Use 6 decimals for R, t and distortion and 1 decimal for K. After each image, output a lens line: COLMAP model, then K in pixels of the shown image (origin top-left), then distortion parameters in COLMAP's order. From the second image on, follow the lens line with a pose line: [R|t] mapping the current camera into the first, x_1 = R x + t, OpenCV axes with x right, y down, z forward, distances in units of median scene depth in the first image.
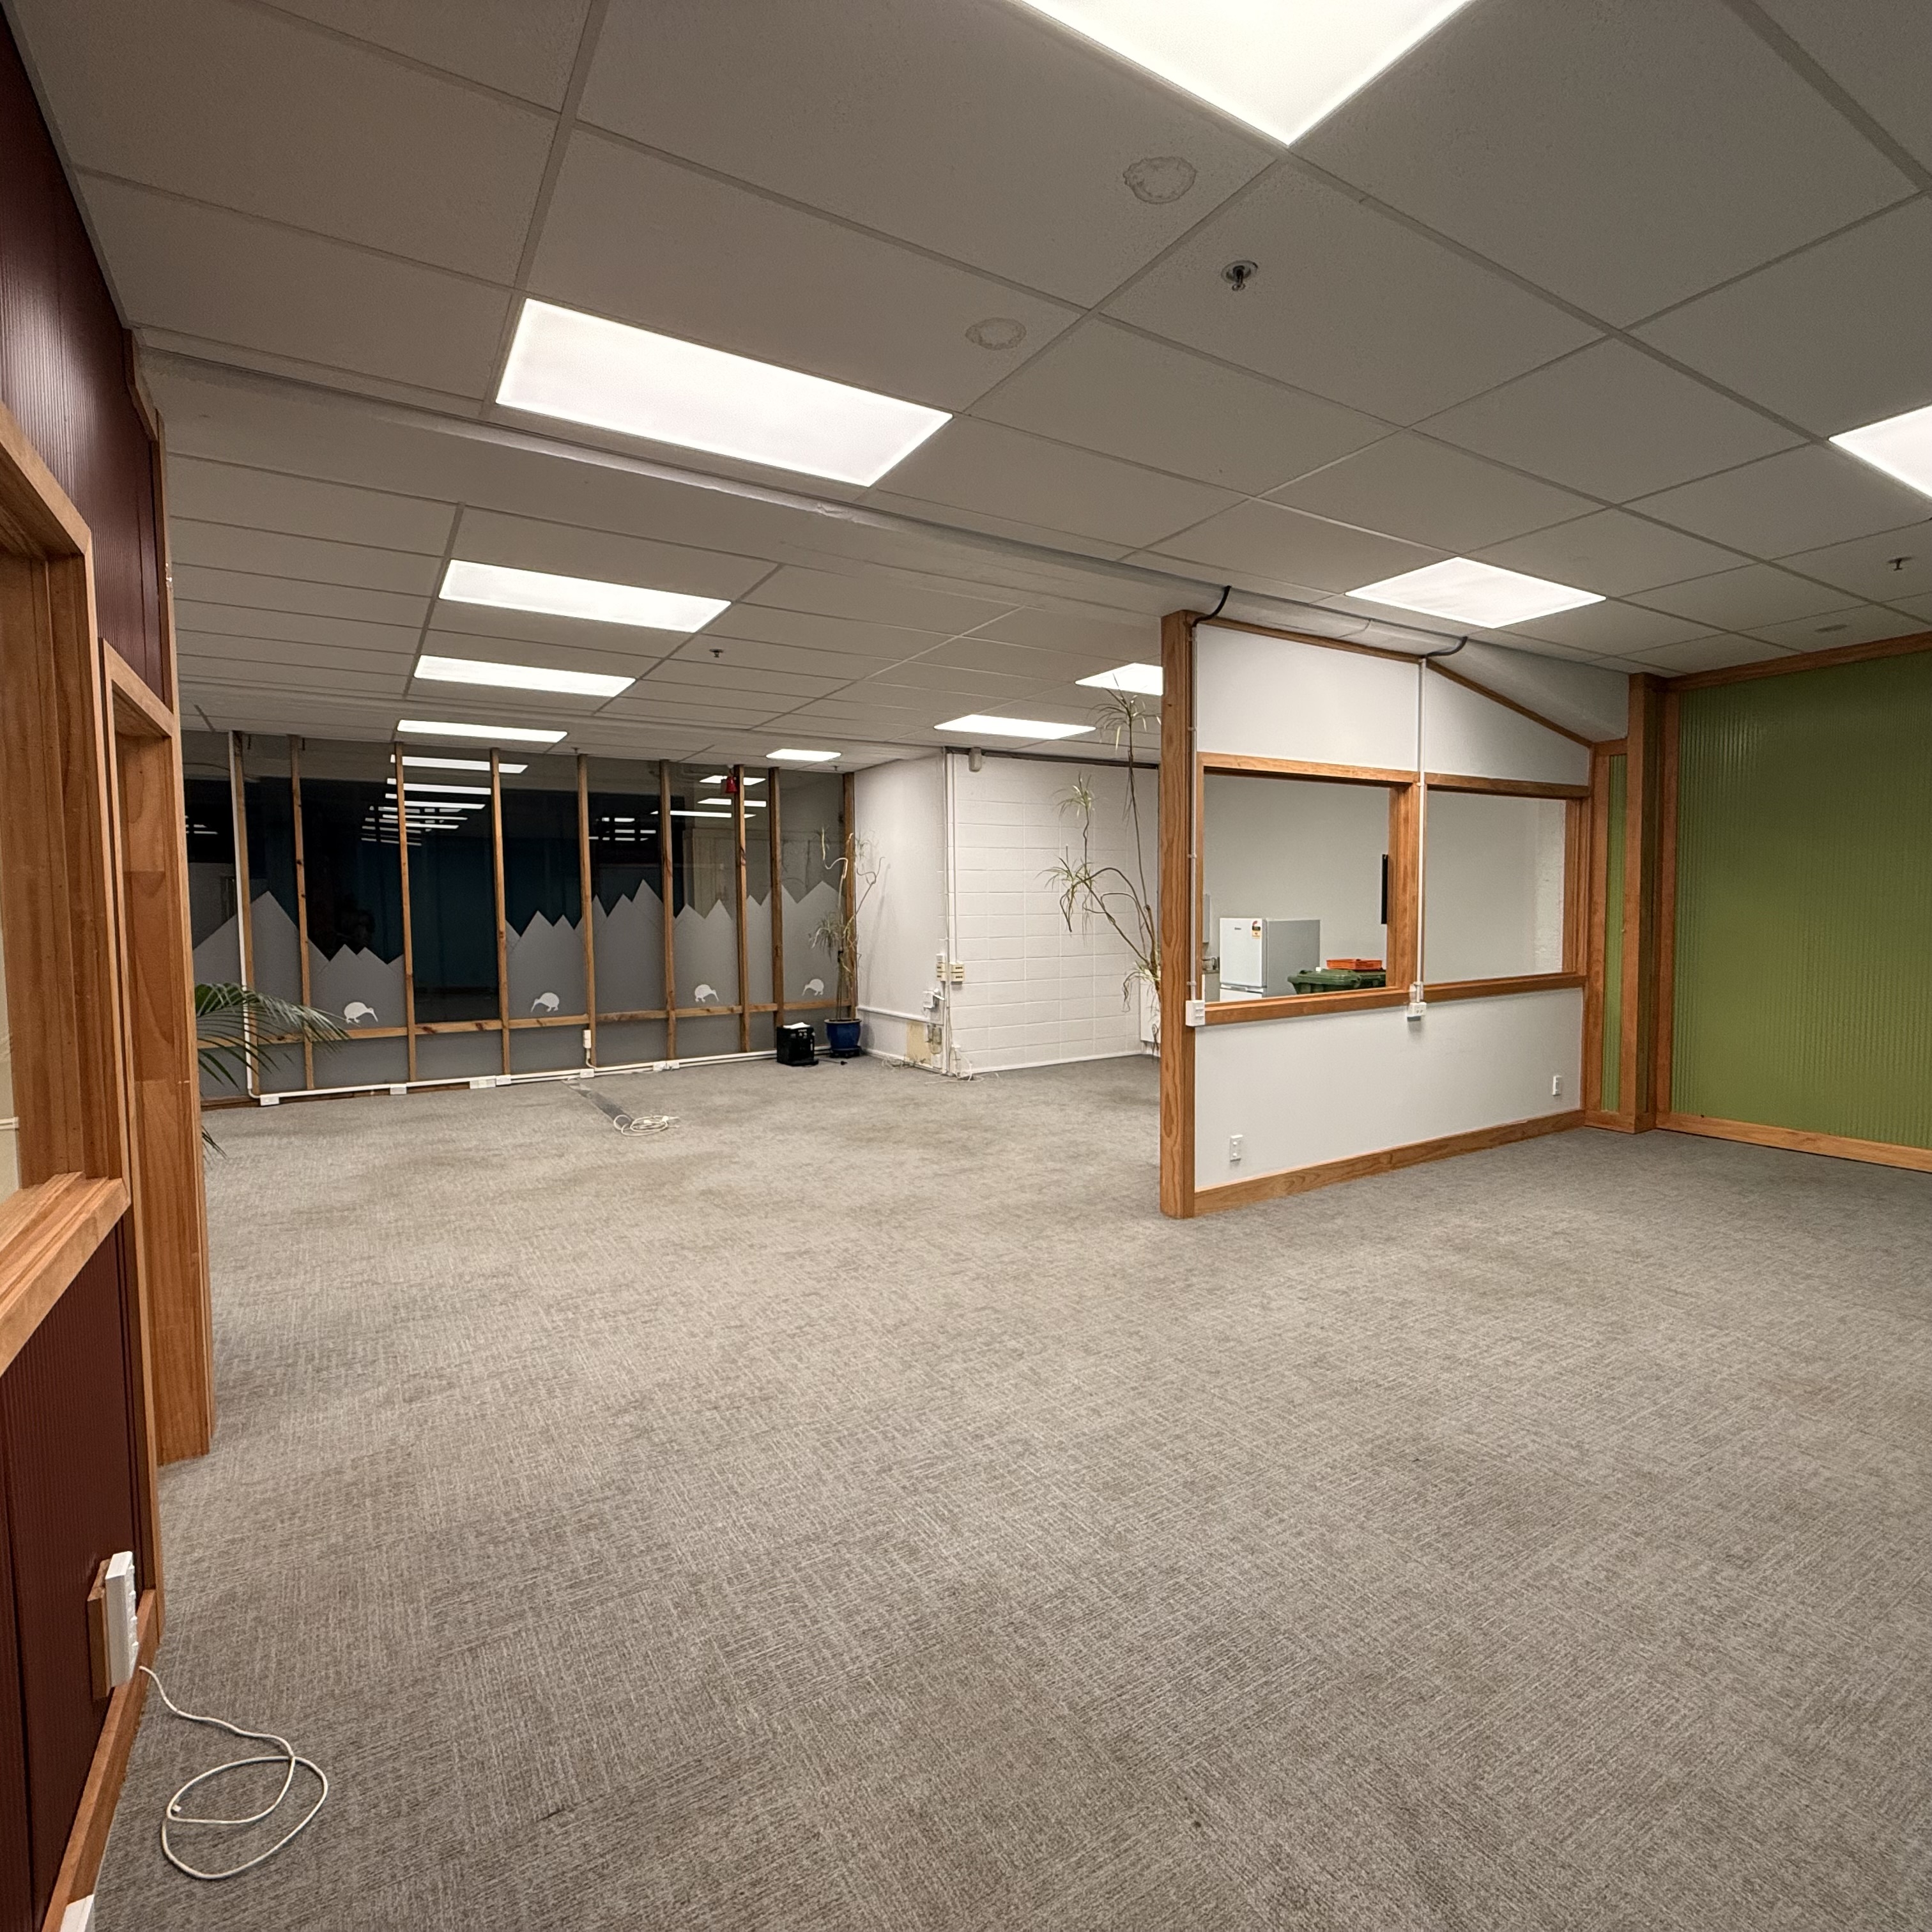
lens RADIAL K [[1023.6, 0, 961.4], [0, 1023.6, 968.3], [0, 0, 1]] dist [-0.003503, 0.002561]
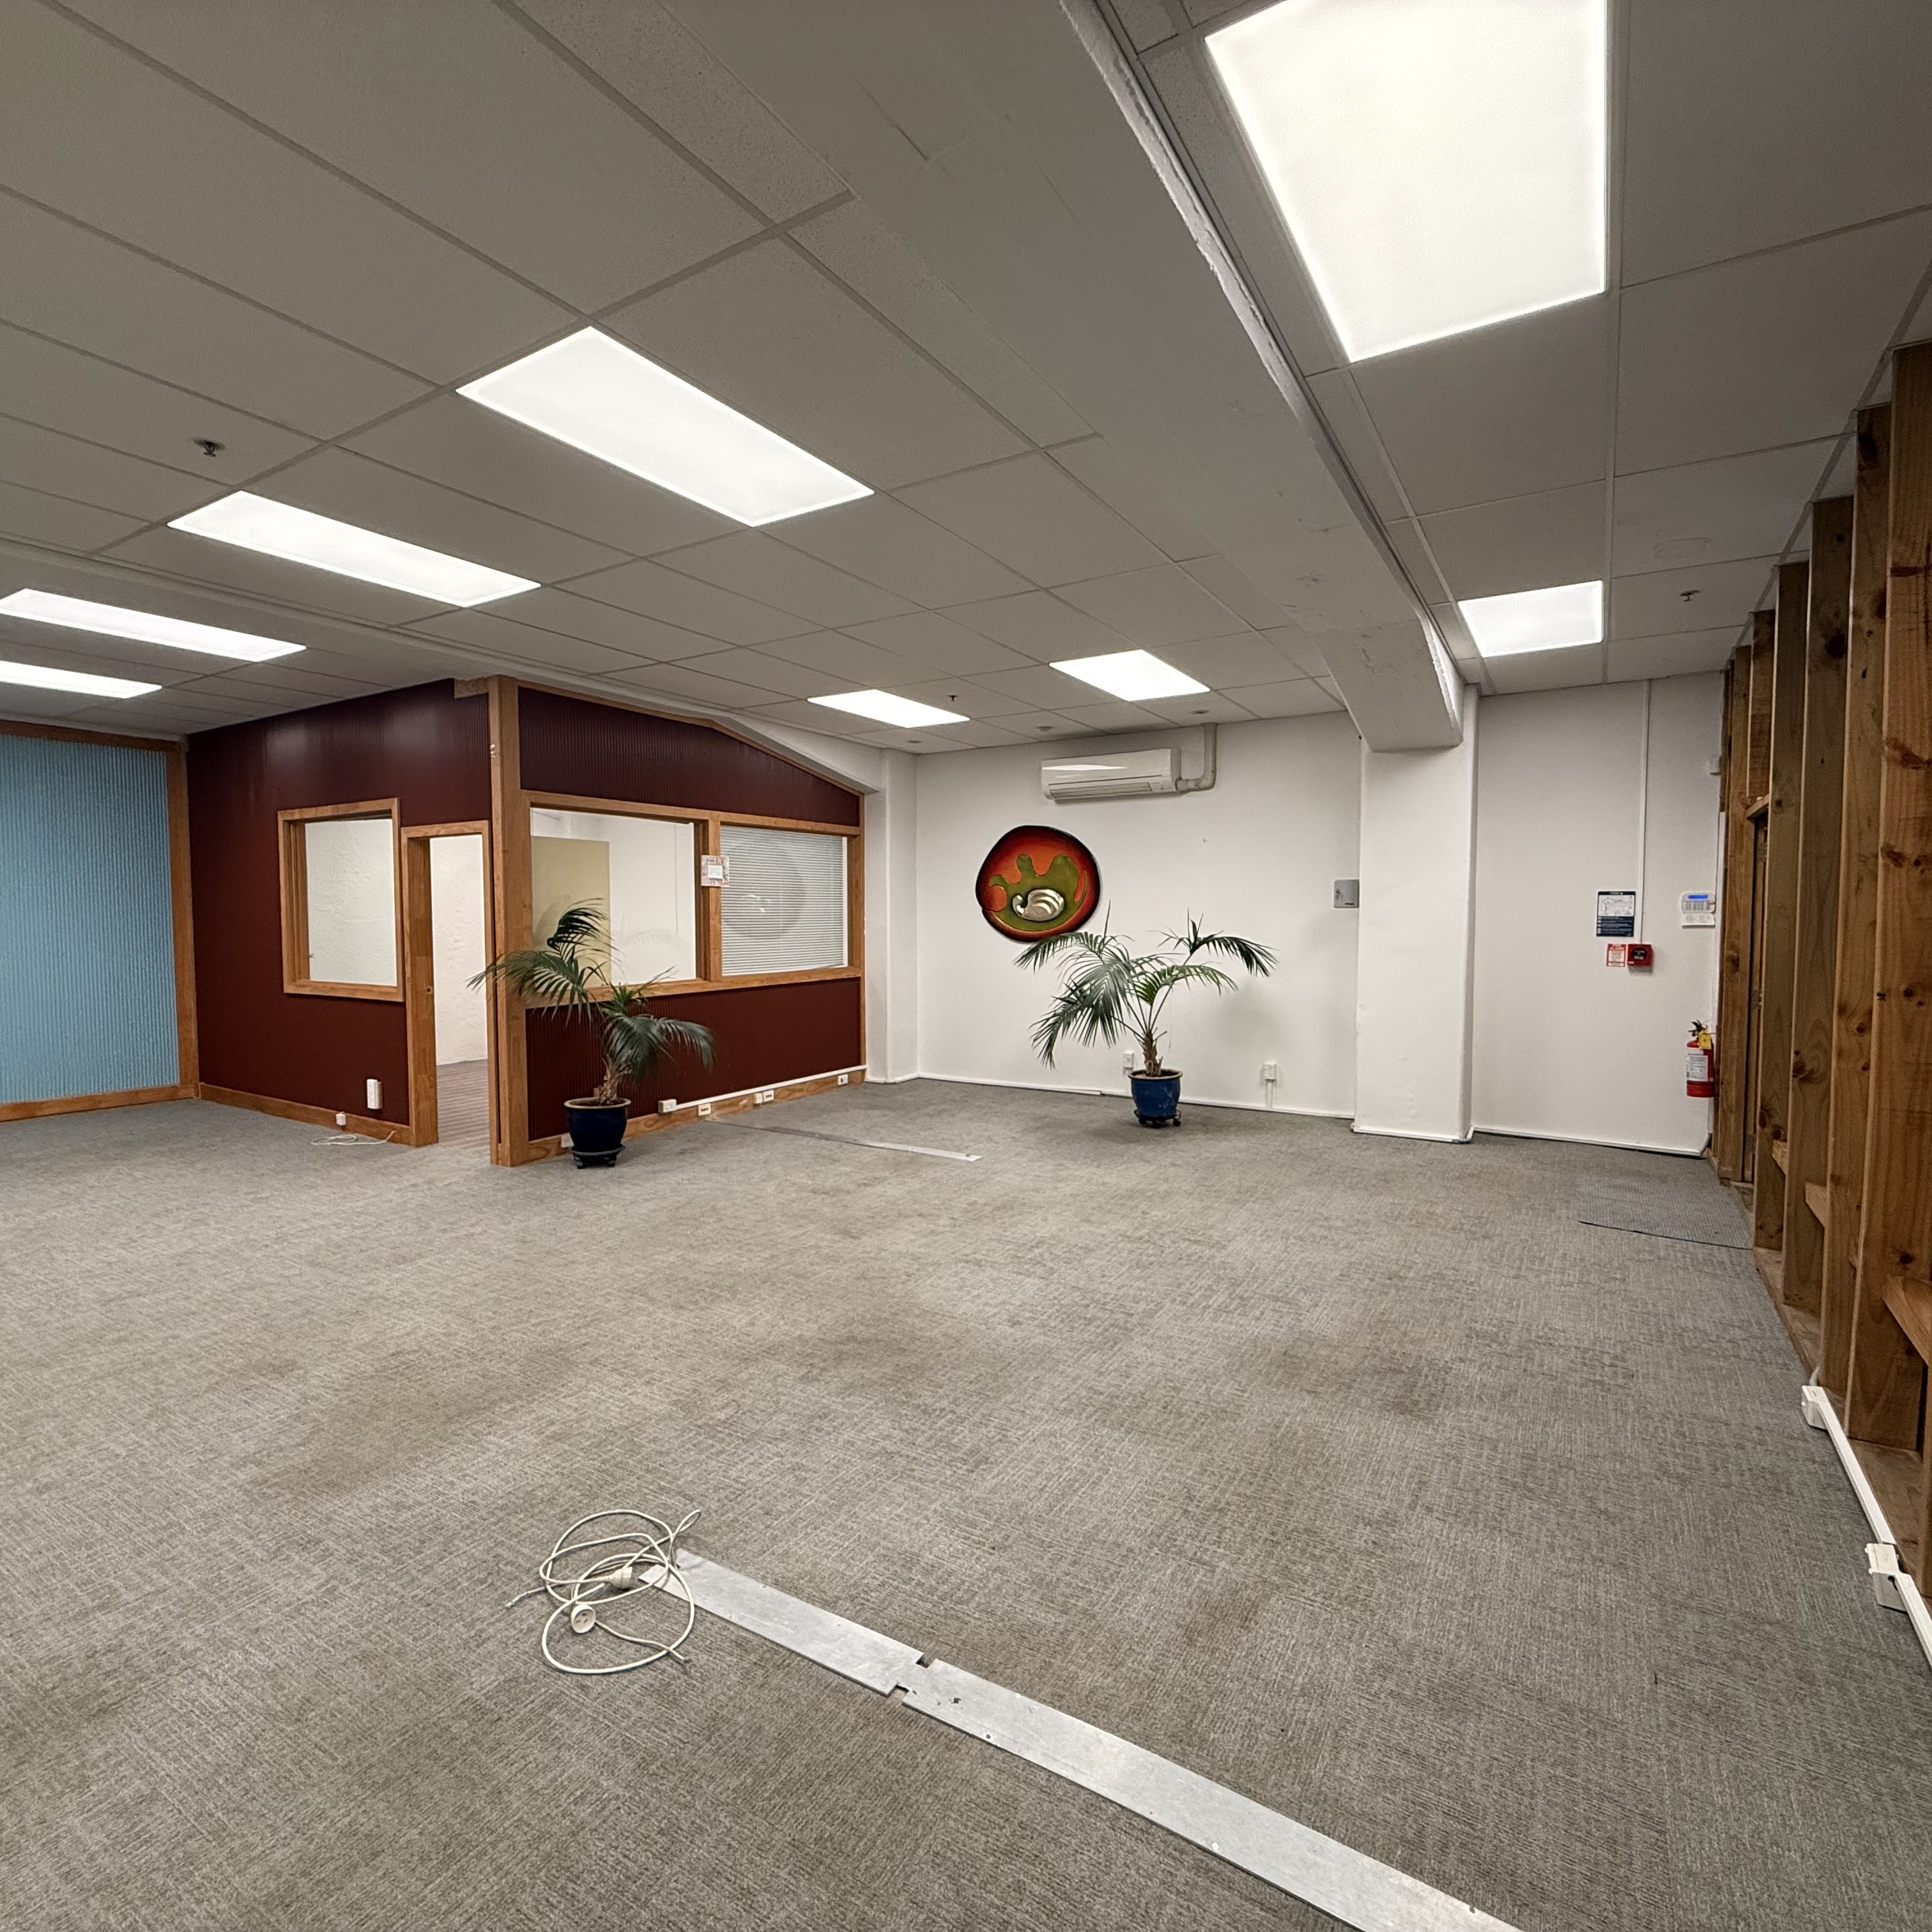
lens RADIAL K [[1023.6, 0, 961.0], [0, 1023.6, 966.7], [0, 0, 1]] dist [-0.003503, 0.002561]
pose [[-0.893067, 0.033651, -0.448663, -0.345915], [-0.016439, 0.994093, 0.107283, -0.094844], [0.449623, 0.103187, -0.887238, 1.711789]]
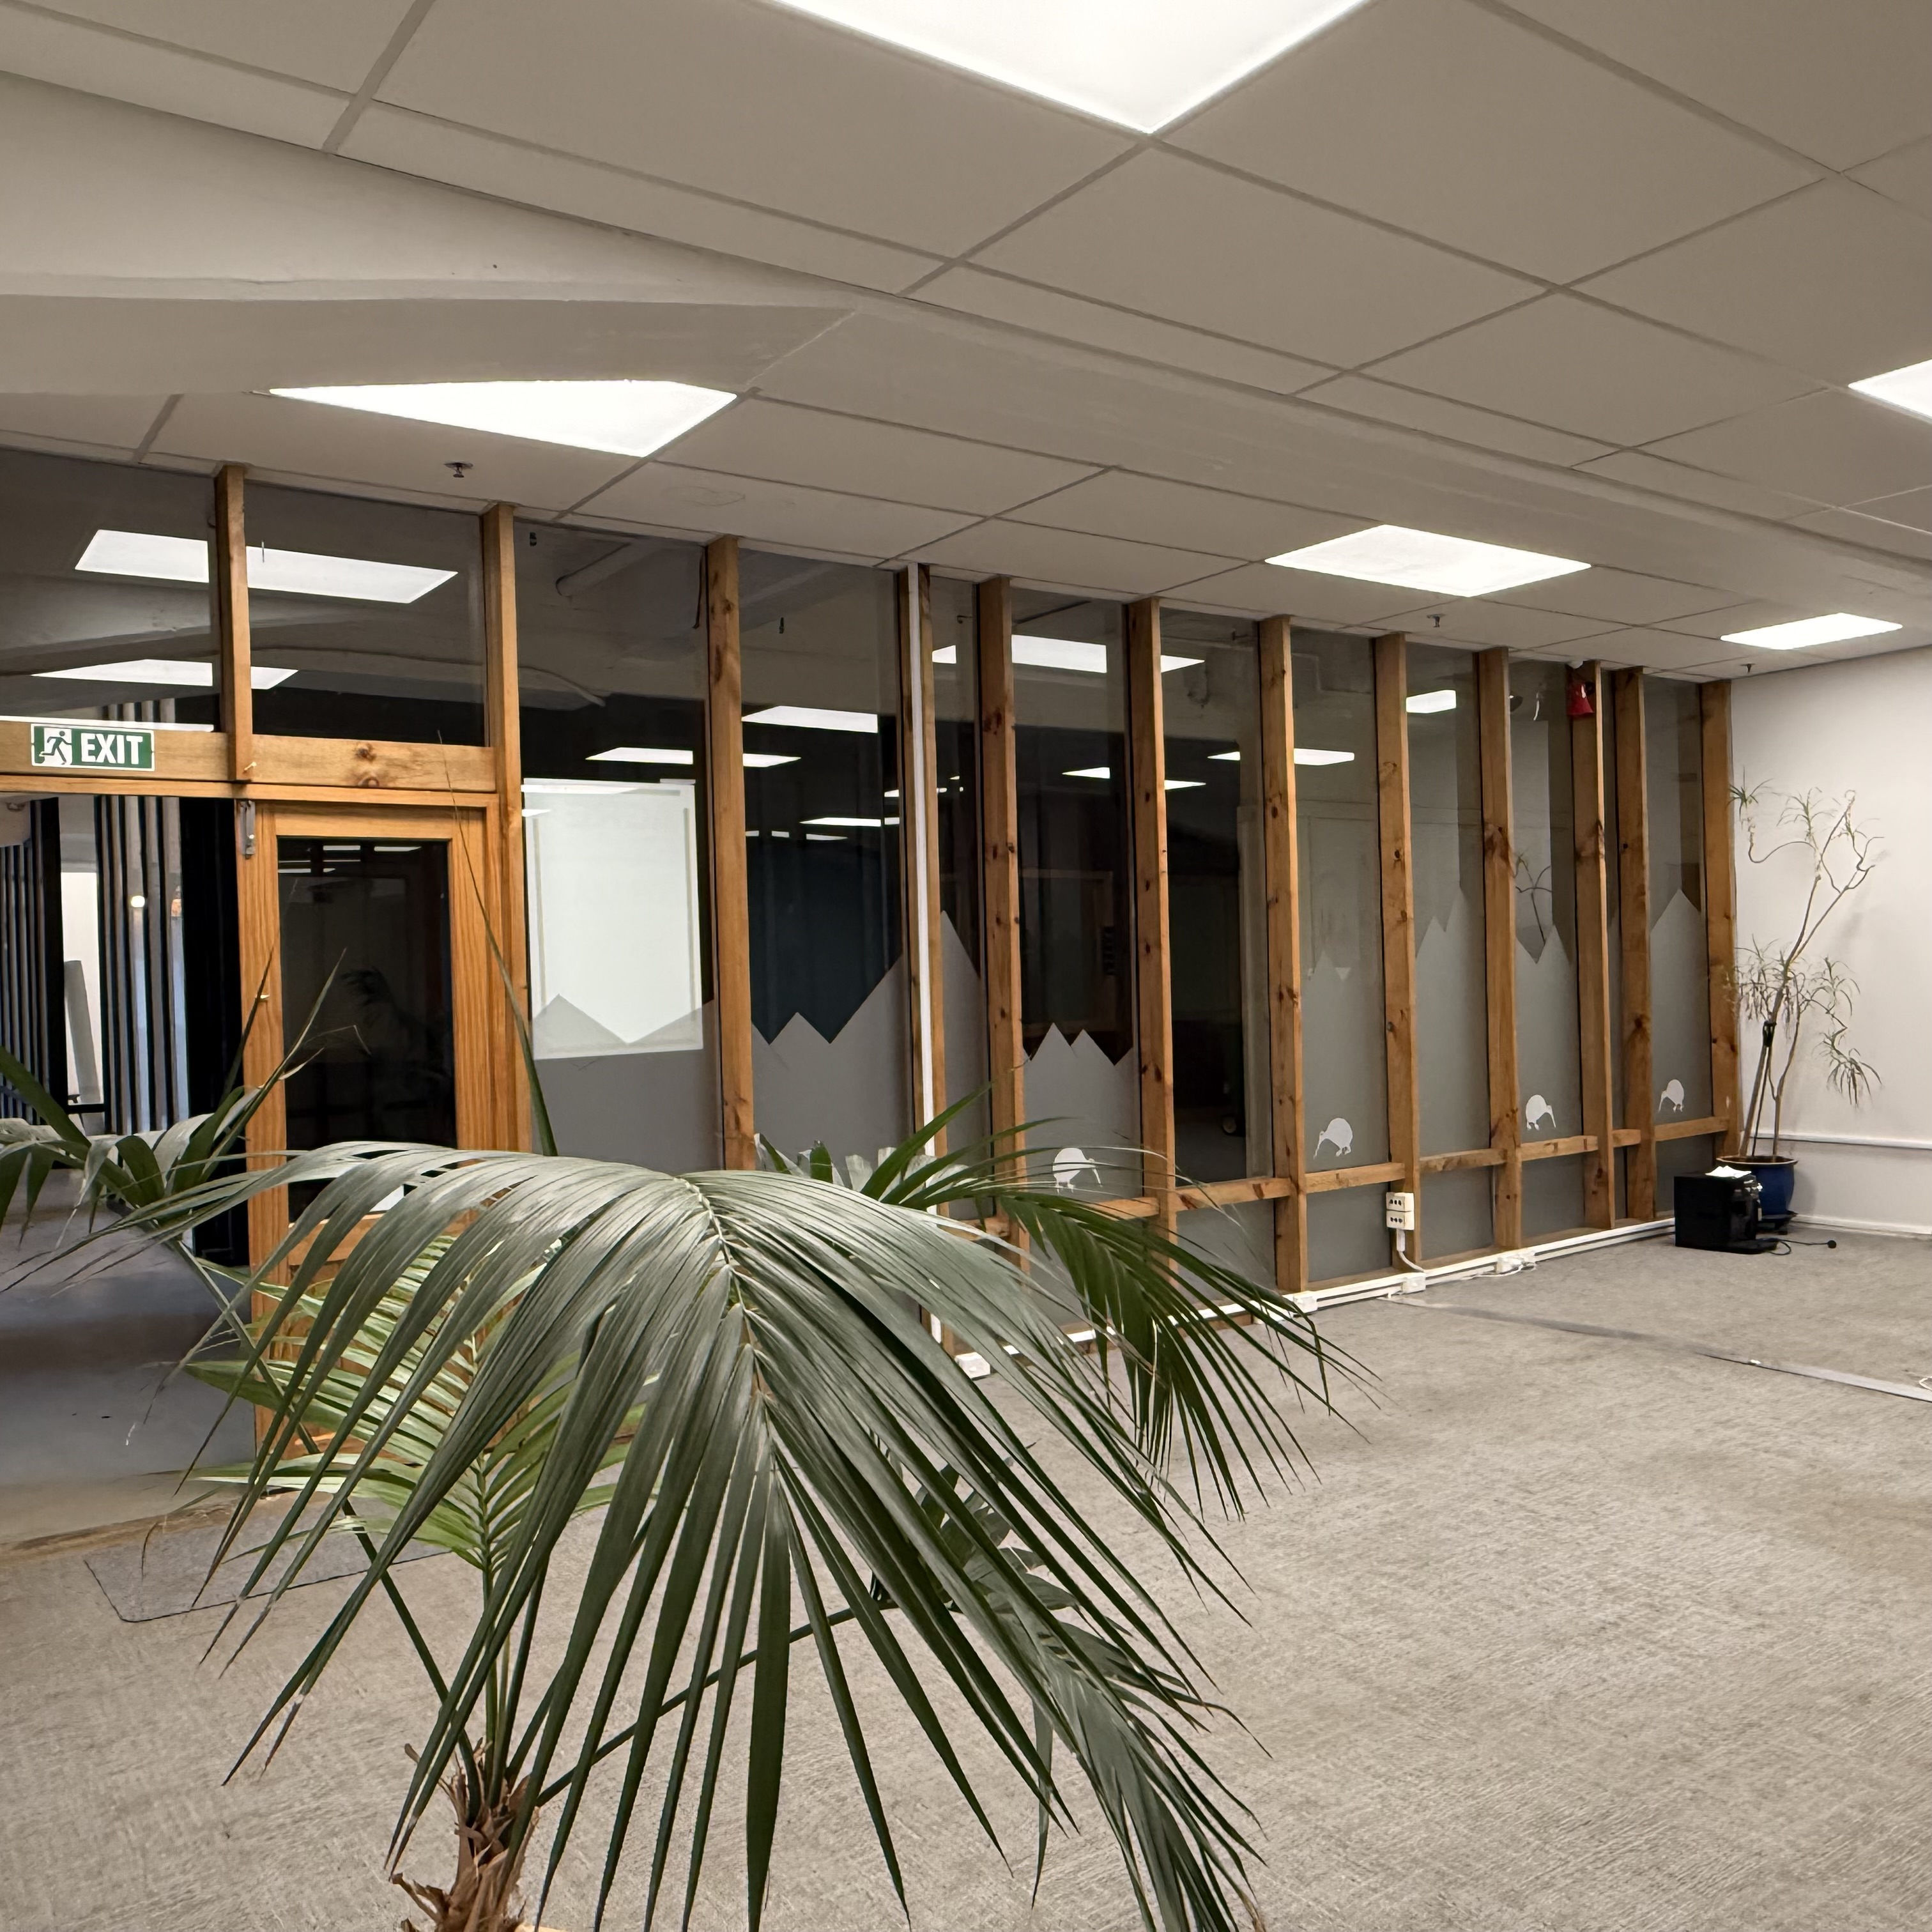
lens RADIAL K [[1660.9, 0, 960.5], [0, 1660.9, 979.0], [0, 0, 1]] dist [-0.001827, 0.003245]
pose [[0.997634, -0.019210, 0.066010, -1.060715], [0.022920, 0.998172, -0.055914, -0.003214], [-0.064815, 0.057295, 0.996251, 0.369795]]
